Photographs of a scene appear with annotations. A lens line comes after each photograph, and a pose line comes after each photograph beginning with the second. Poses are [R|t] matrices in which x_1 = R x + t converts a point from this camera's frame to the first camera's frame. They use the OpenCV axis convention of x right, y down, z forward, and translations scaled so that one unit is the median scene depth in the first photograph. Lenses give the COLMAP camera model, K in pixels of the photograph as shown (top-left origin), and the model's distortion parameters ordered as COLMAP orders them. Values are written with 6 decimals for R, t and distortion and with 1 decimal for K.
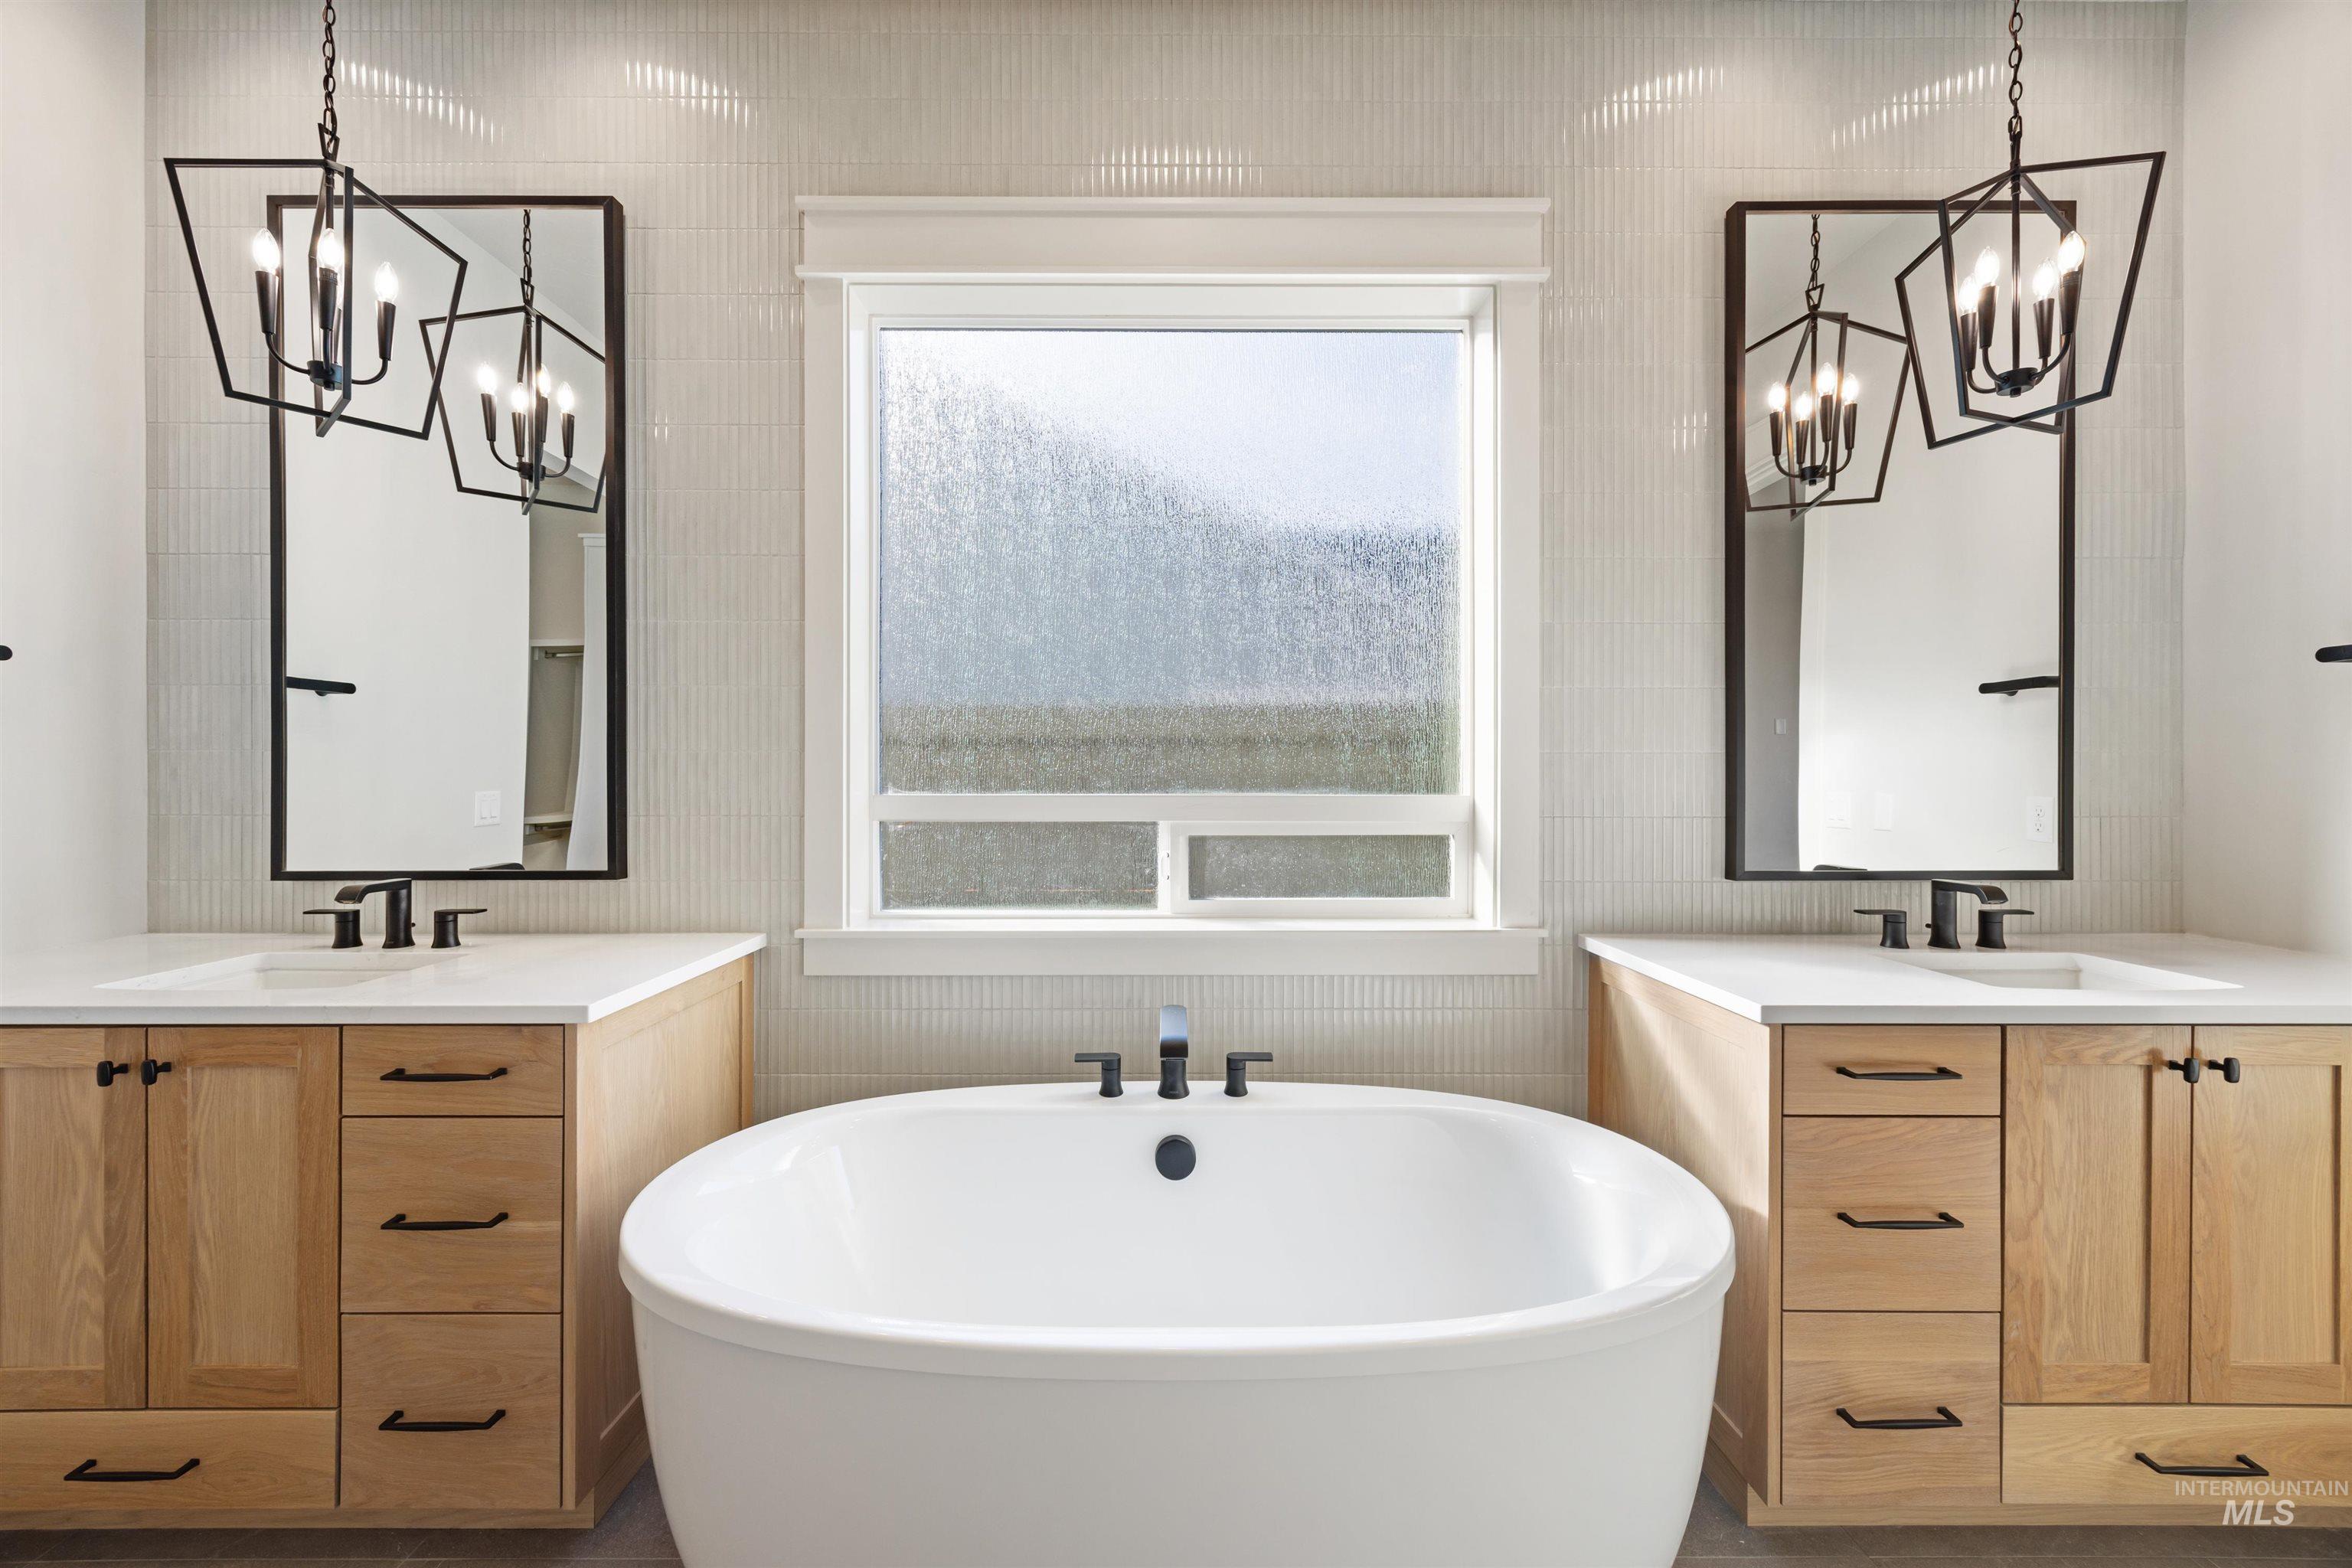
lens RADIAL K [[907.1, 0, 1161.9], [0, 907.1, 781.3], [0, 0, 1]] dist [0.009547, -0.000020]
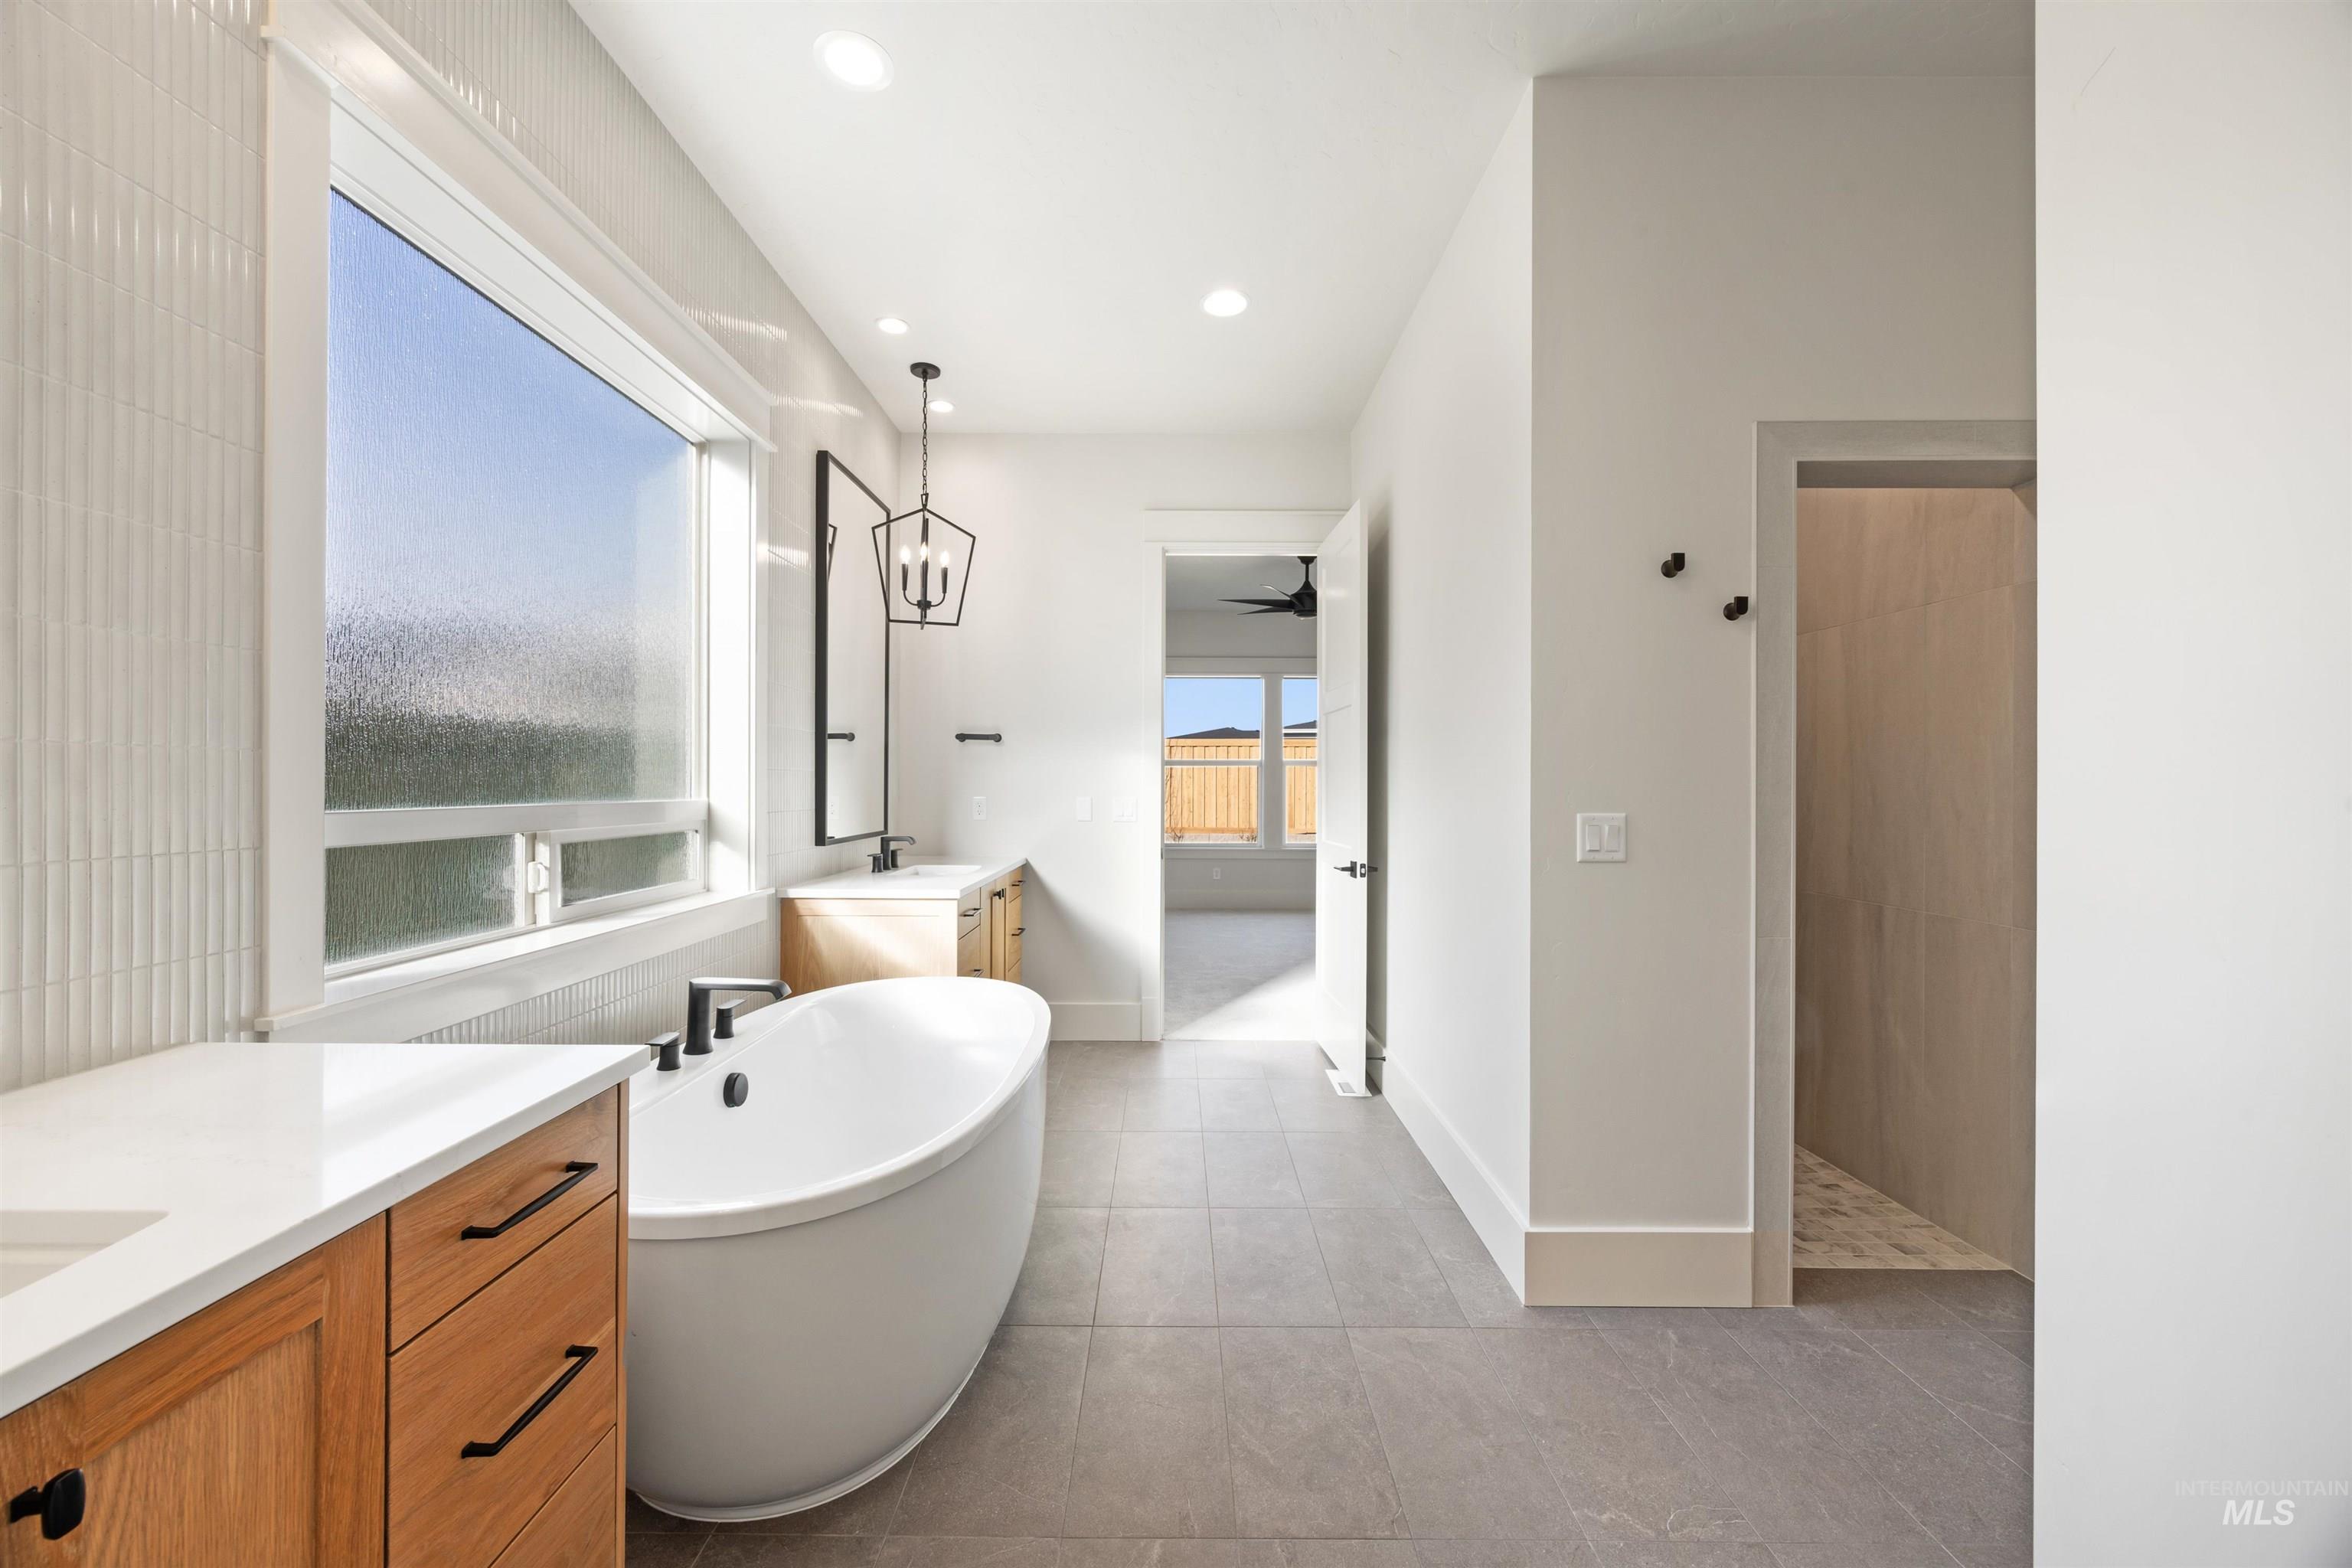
lens RADIAL K [[907.1, 0, 1161.9], [0, 907.1, 781.3], [0, 0, 1]] dist [0.009547, -0.000020]
pose [[0.006833, 0.000788, 0.999976, -1.054787], [0.002231, 0.999997, -0.000803, -0.008478], [-0.999974, 0.002237, 0.006832, 0.341232]]
